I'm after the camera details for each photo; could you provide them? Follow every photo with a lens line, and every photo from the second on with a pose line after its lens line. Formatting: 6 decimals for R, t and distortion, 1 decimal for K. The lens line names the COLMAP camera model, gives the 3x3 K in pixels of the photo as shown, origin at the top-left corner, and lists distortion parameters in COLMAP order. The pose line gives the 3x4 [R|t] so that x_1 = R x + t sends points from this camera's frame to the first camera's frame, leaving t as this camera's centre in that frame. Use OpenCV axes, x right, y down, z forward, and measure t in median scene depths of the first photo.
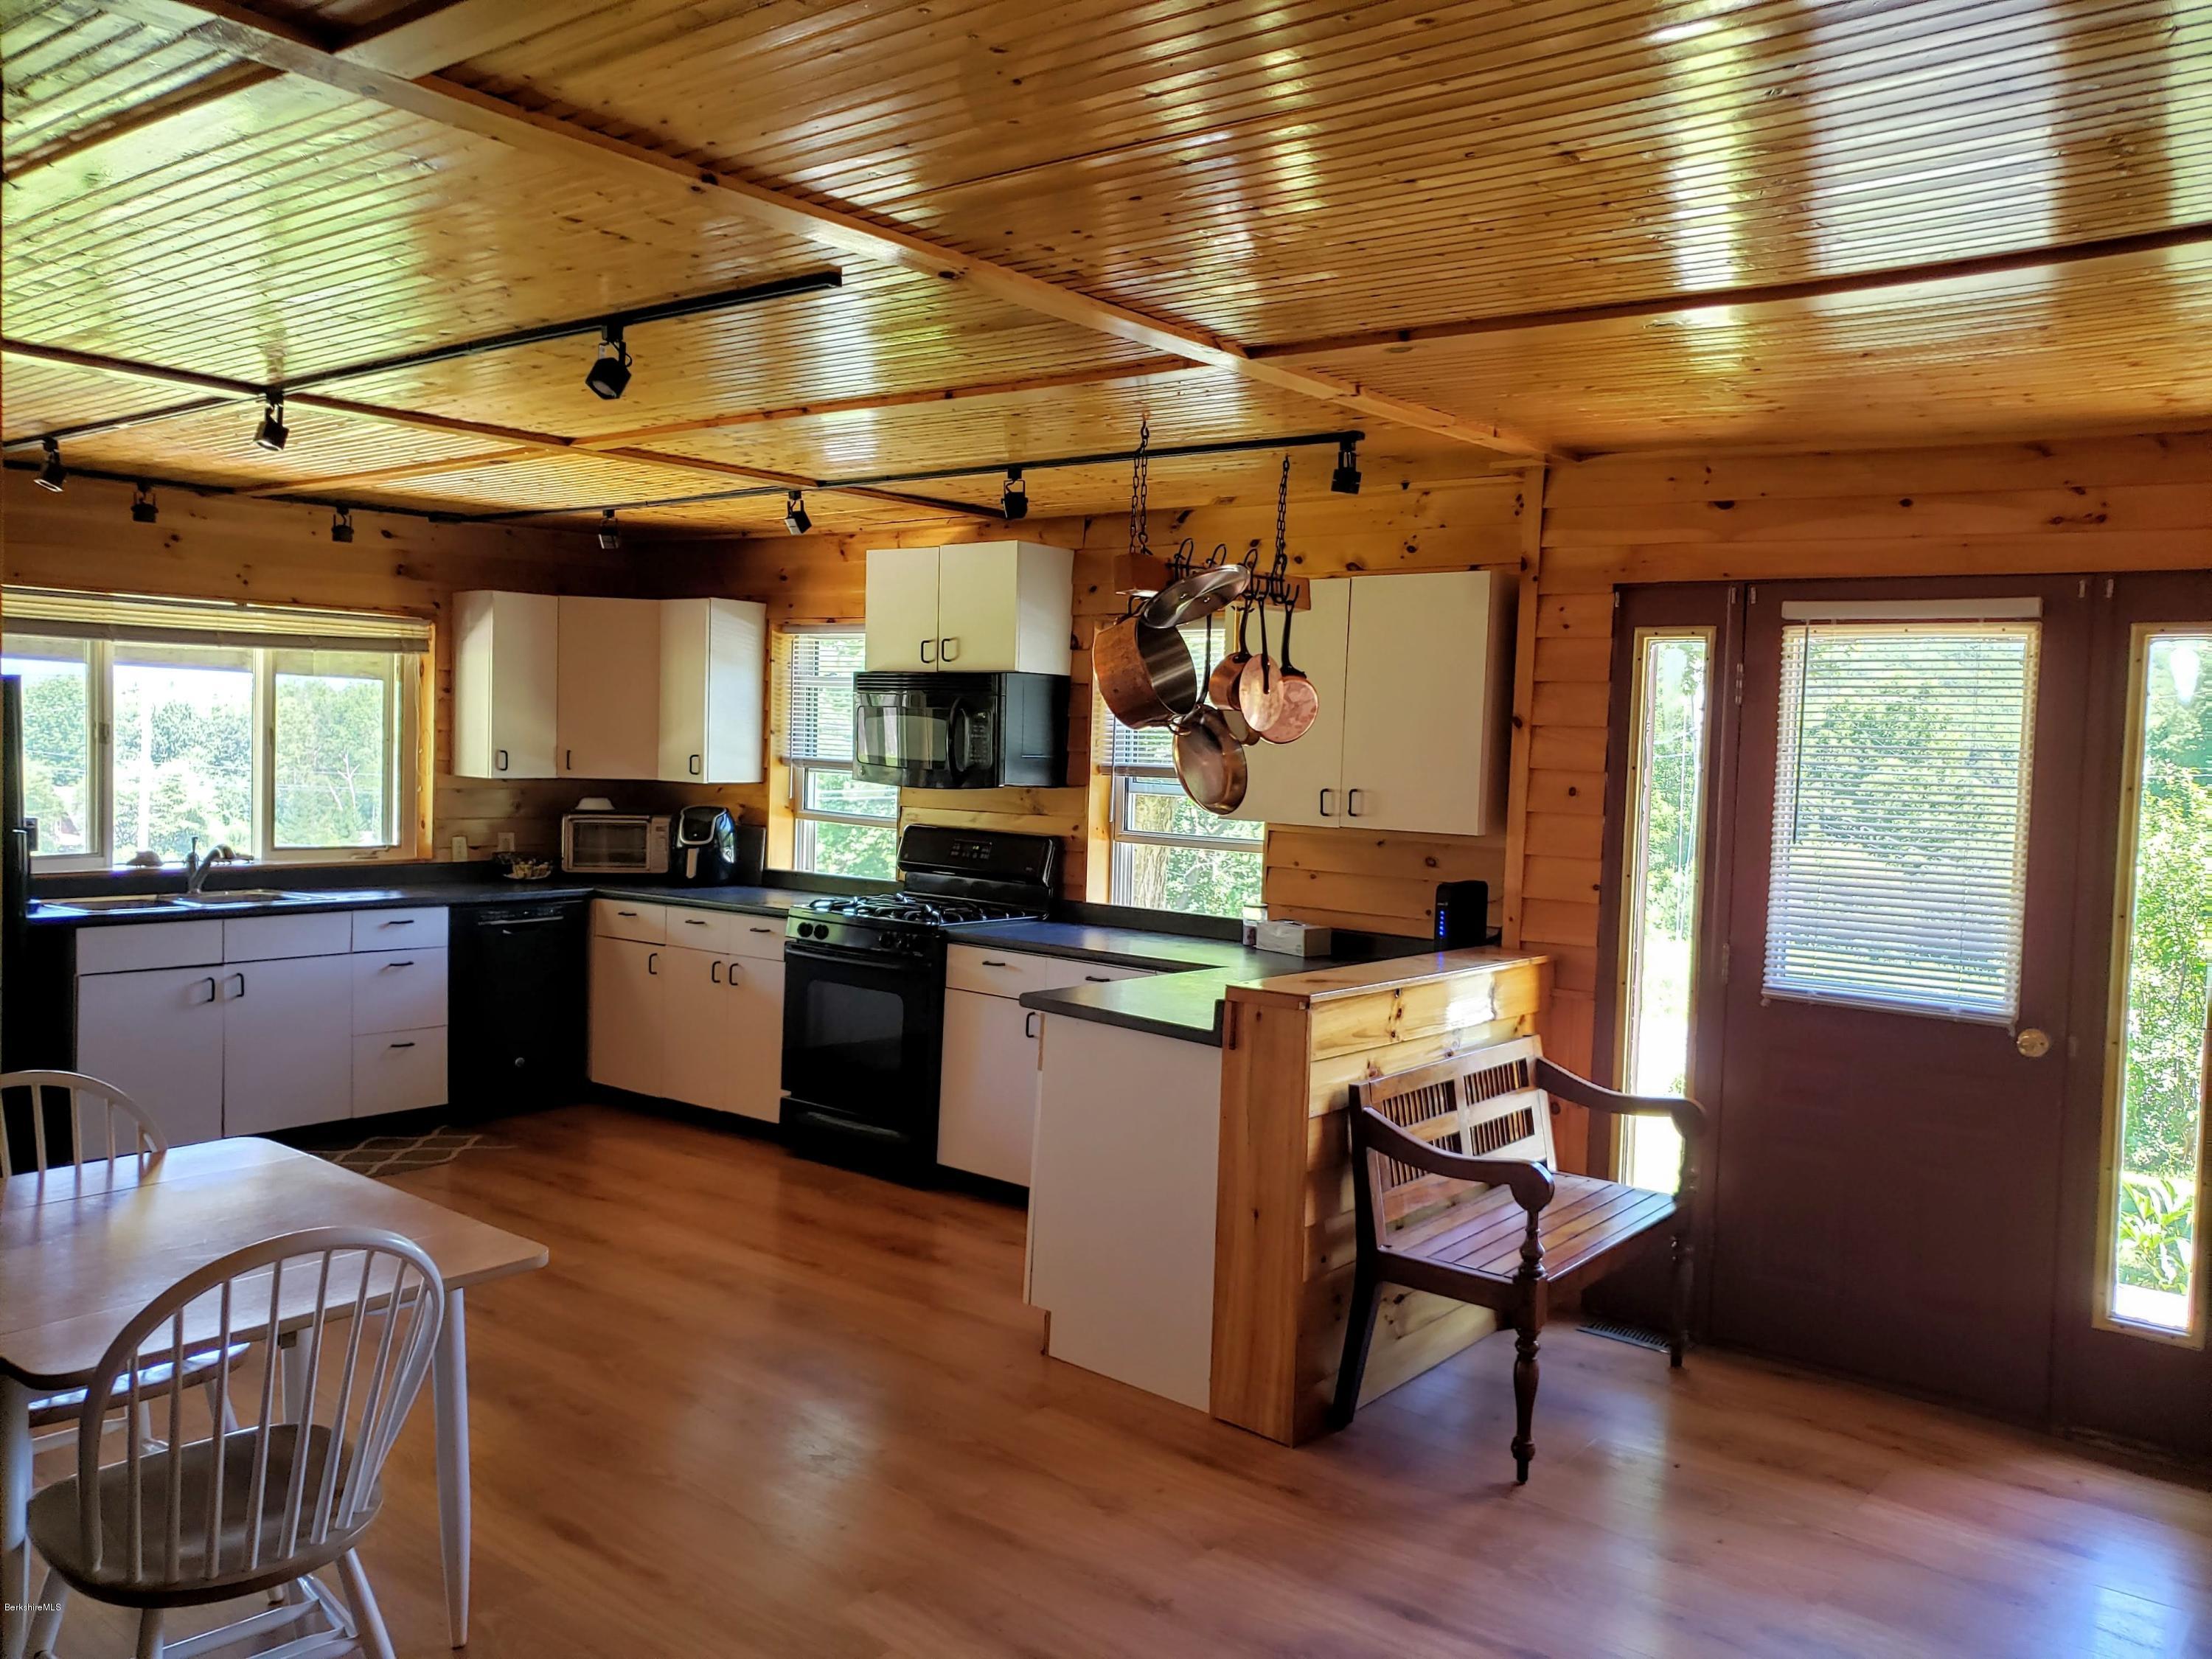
lens RADIAL K [[1728.6, 0, 1105.2], [0, 1728.6, 824.8], [0, 0, 1]] dist [0.010902, 0.024060]
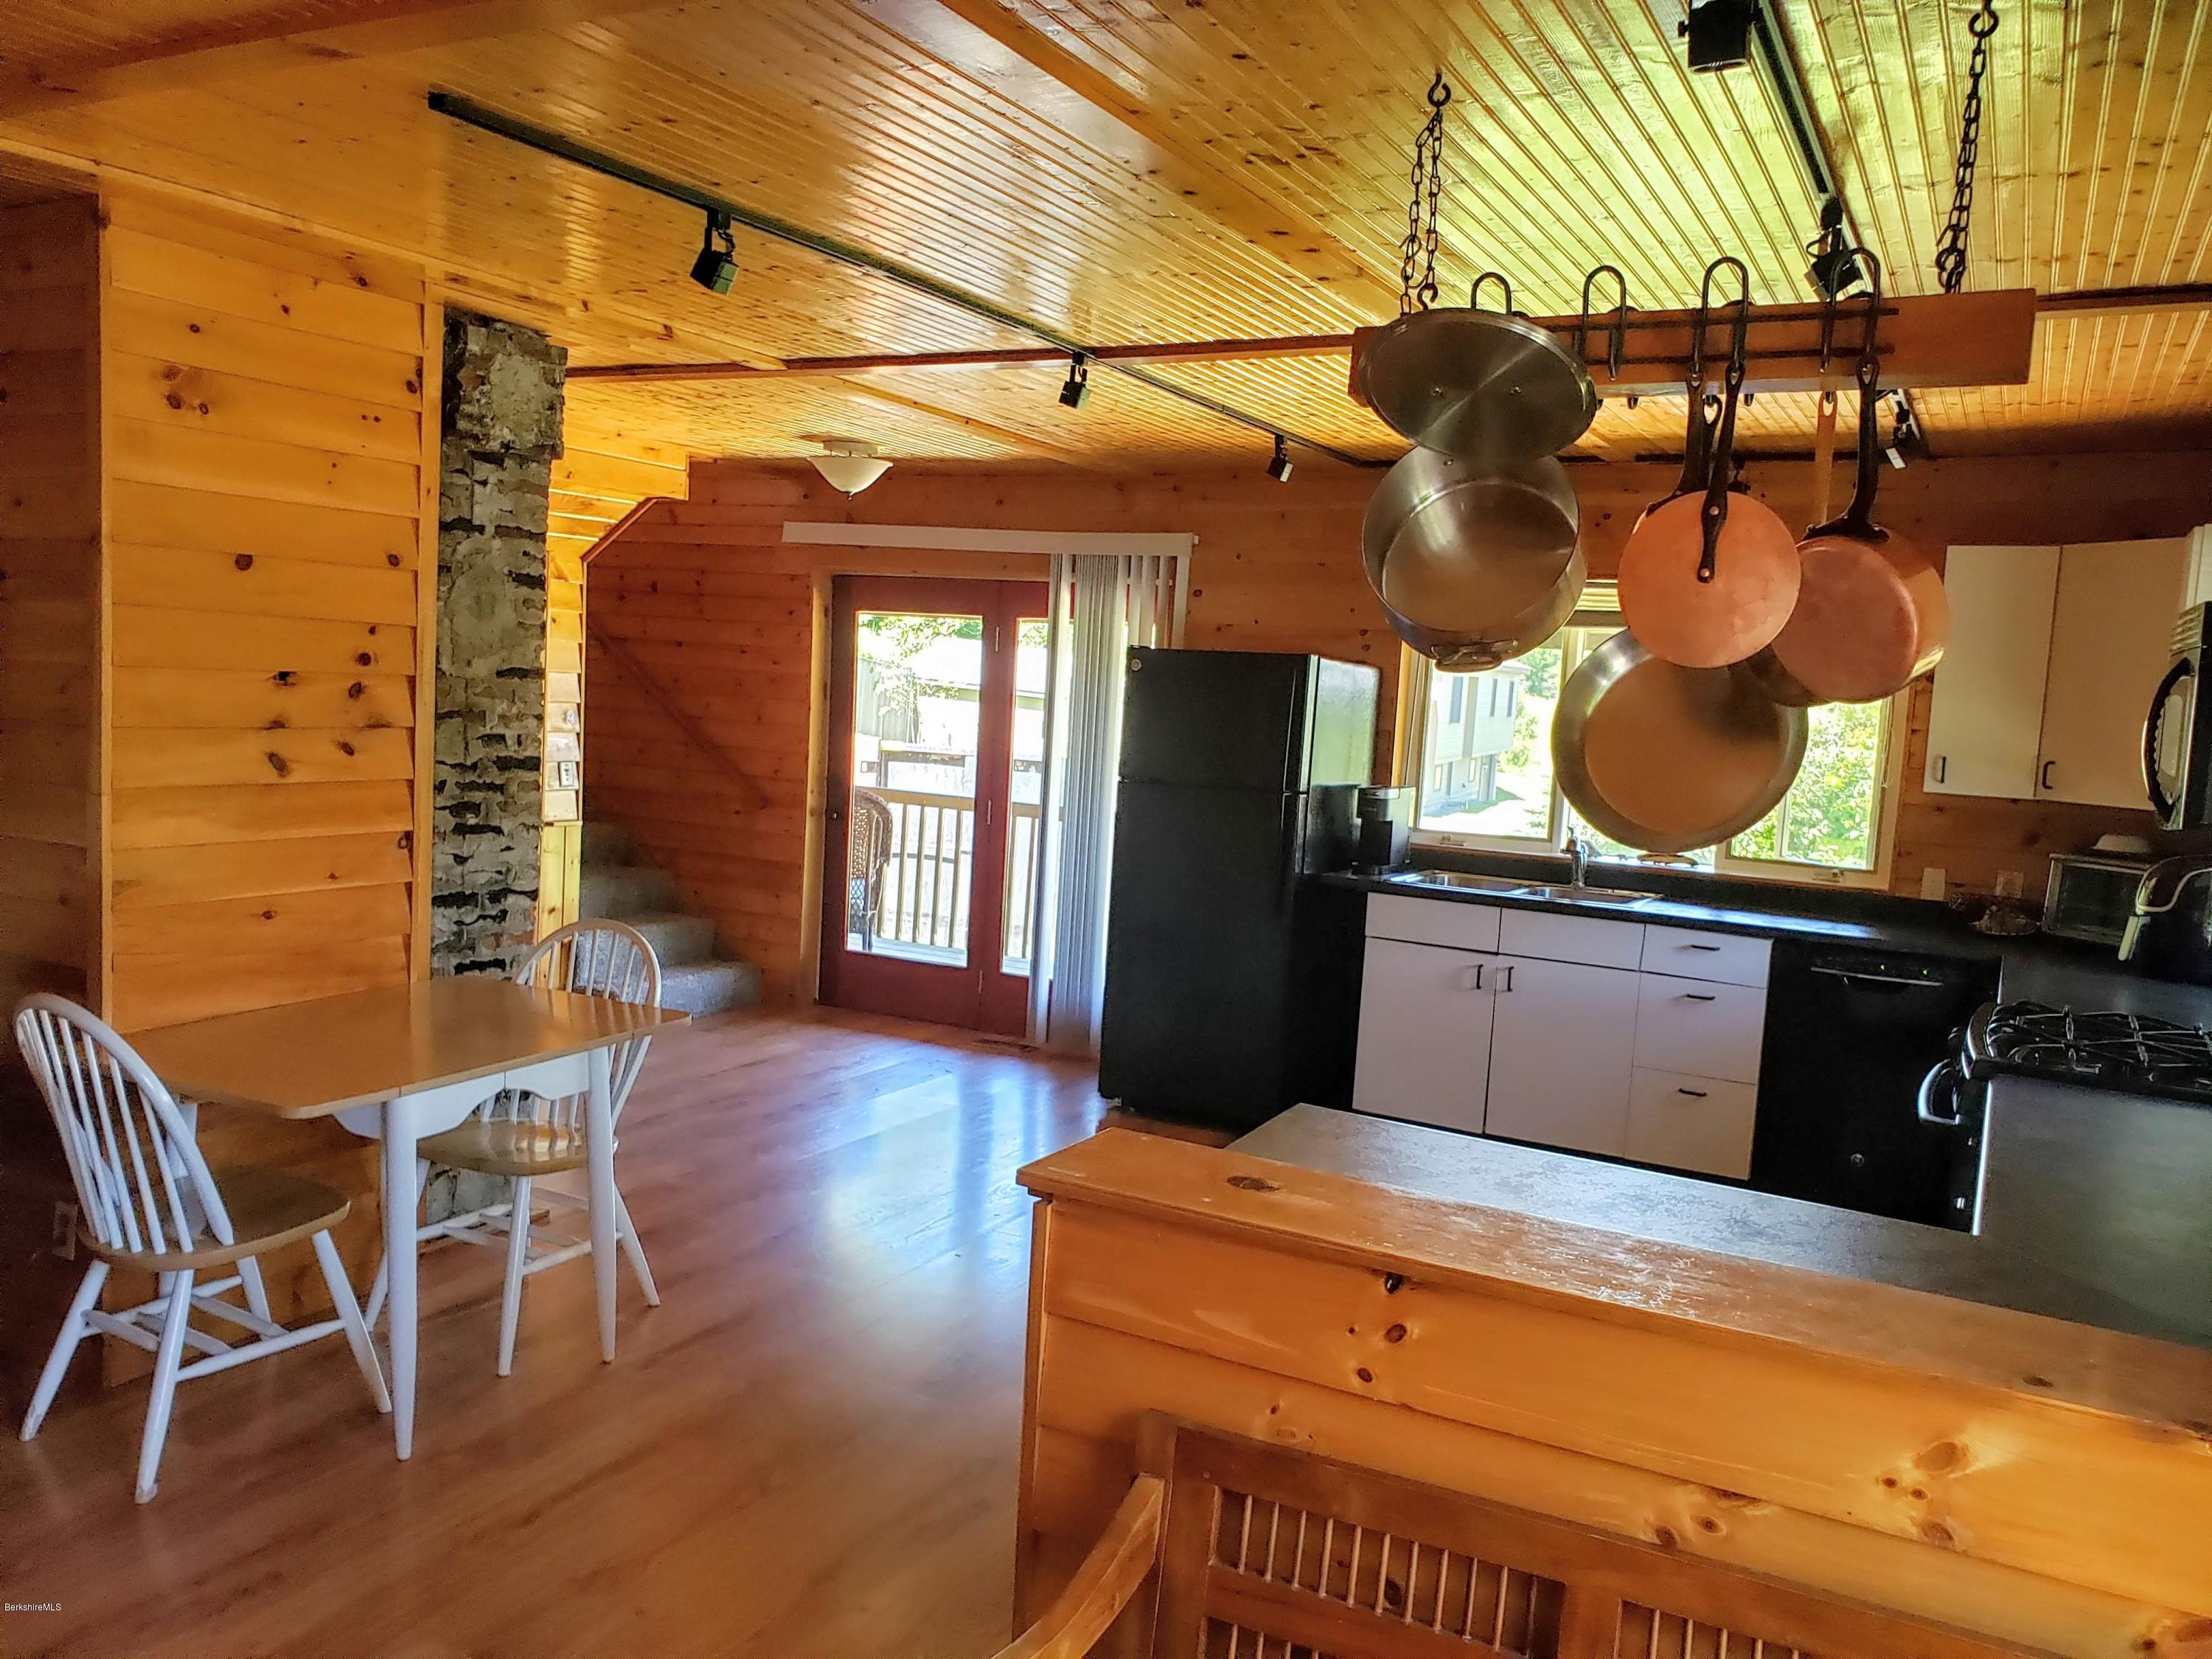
lens RADIAL K [[1728.6, 0, 1105.6], [0, 1728.6, 835.1], [0, 0, 1]] dist [0.010902, 0.024060]
pose [[0.190786, 0.078342, -0.978500, 0.347930], [-0.100623, 0.993120, 0.059893, -0.018834], [0.976461, 0.087033, 0.197357, 0.534125]]
